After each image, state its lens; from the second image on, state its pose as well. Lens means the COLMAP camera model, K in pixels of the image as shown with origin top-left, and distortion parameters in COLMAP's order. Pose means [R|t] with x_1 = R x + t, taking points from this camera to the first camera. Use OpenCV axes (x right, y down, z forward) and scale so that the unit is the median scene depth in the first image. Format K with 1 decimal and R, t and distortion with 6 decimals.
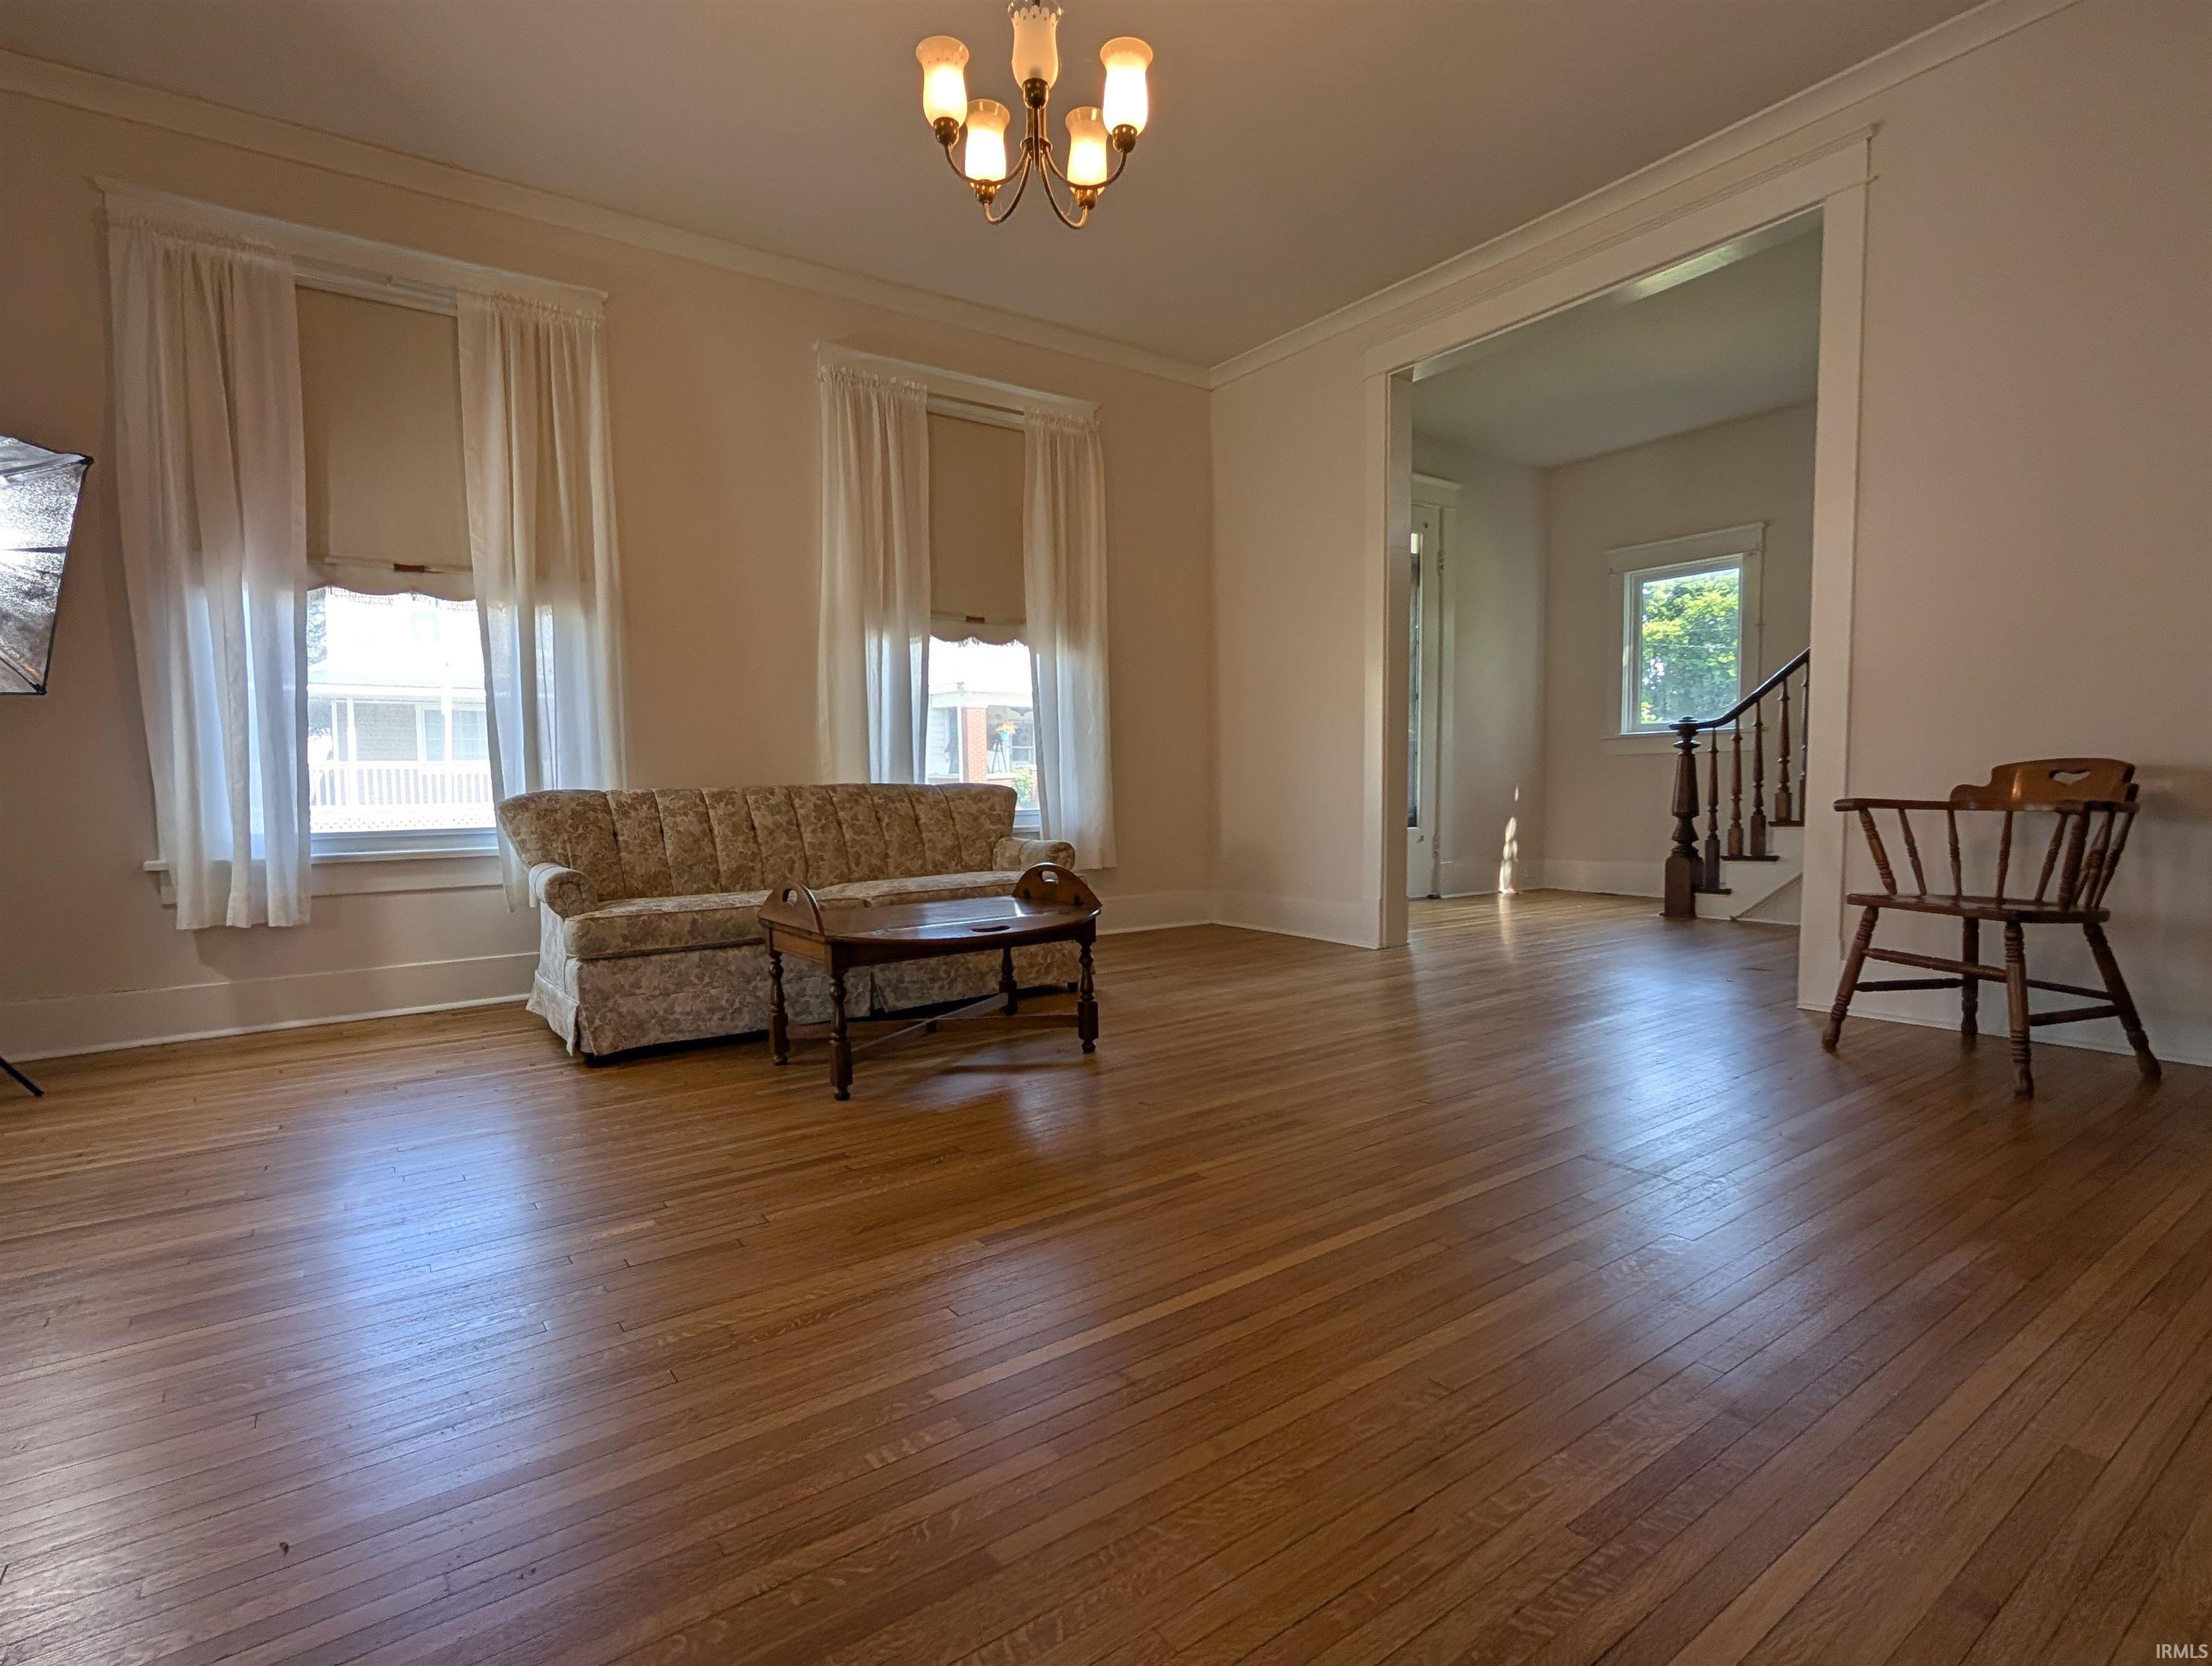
lens RADIAL K [[1099.8, 0, 1115.3], [0, 1099.8, 852.4], [0, 0, 1]] dist [-0.001911, -0.000790]
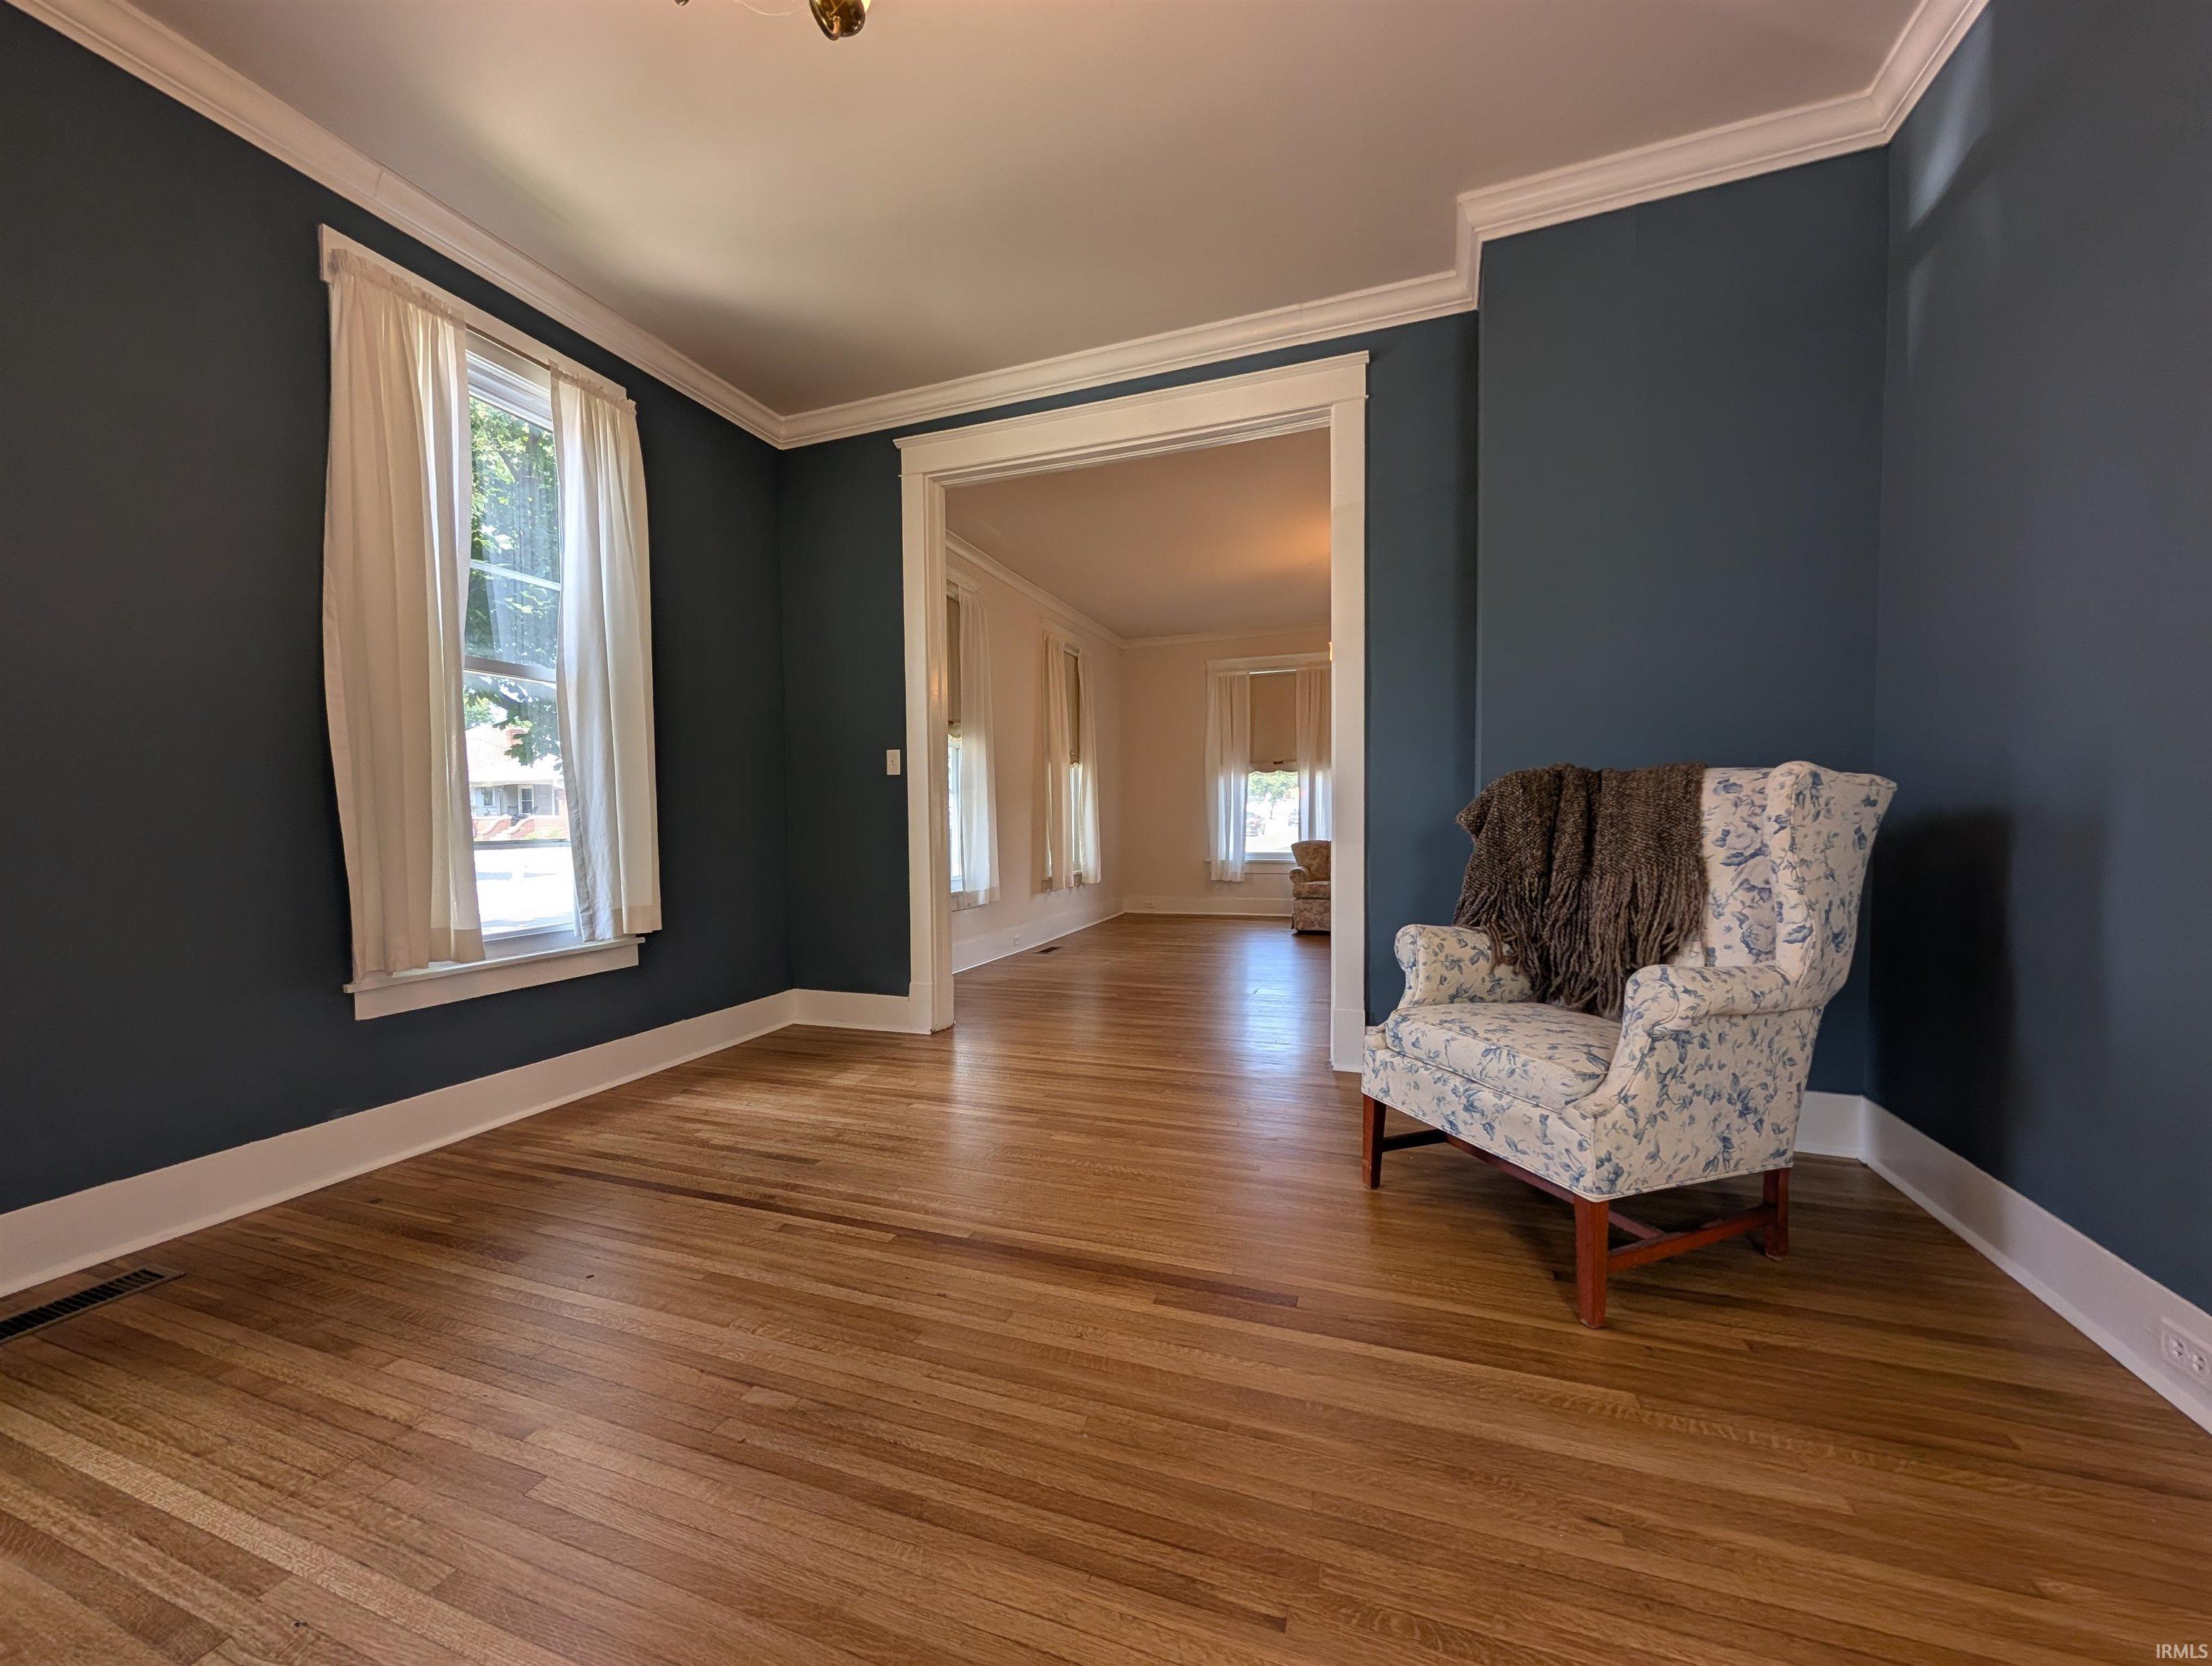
lens RADIAL K [[836.9, 0, 1101.0], [0, 836.9, 844.5], [0, 0, 1]] dist [-0.001477, 0.000415]
pose [[0.562485, 0.032946, -0.826151, 0.941301], [-0.052222, 0.998626, 0.004269, -0.026809], [0.825157, 0.040742, 0.563433, -0.635592]]
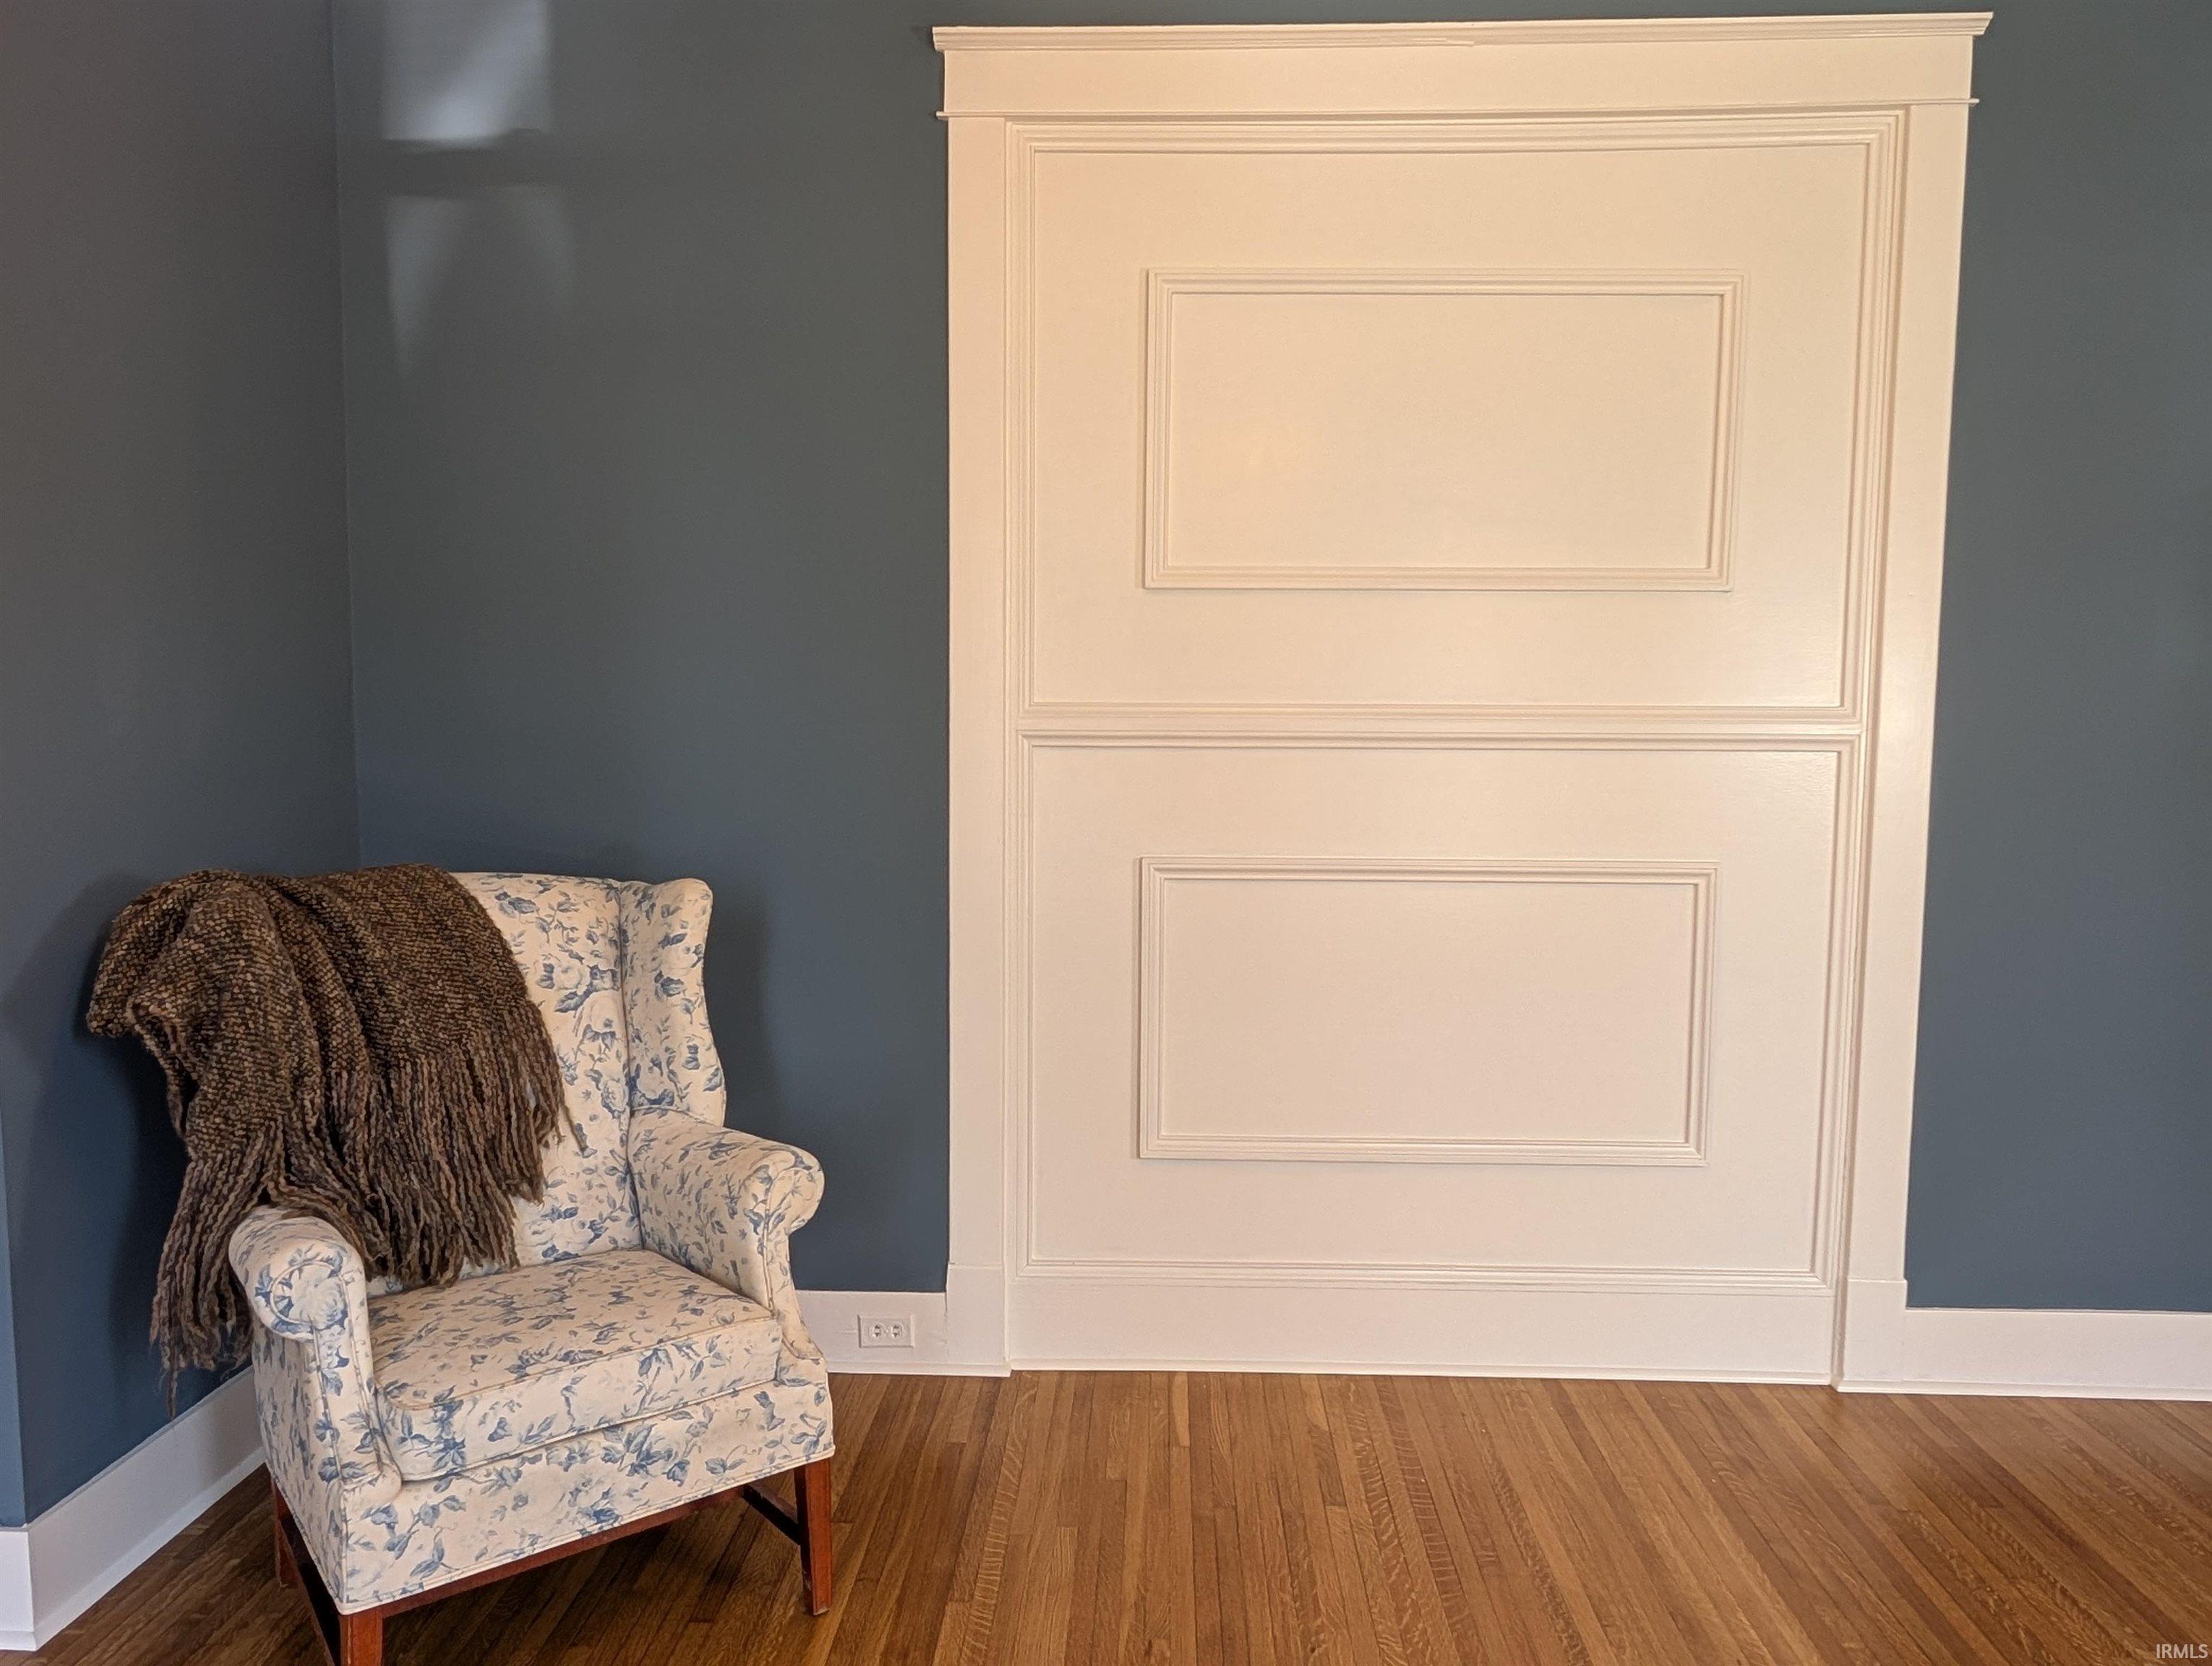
lens RADIAL K [[1533.5, 0, 1130.3], [0, 1533.5, 860.5], [0, 0, 1]] dist [-0.001095, 0.005573]
pose [[0.606793, -0.056808, 0.792827, 0.325598], [0.041447, 0.998347, 0.039813, -0.120330], [-0.793779, 0.008702, 0.608145, -0.663796]]
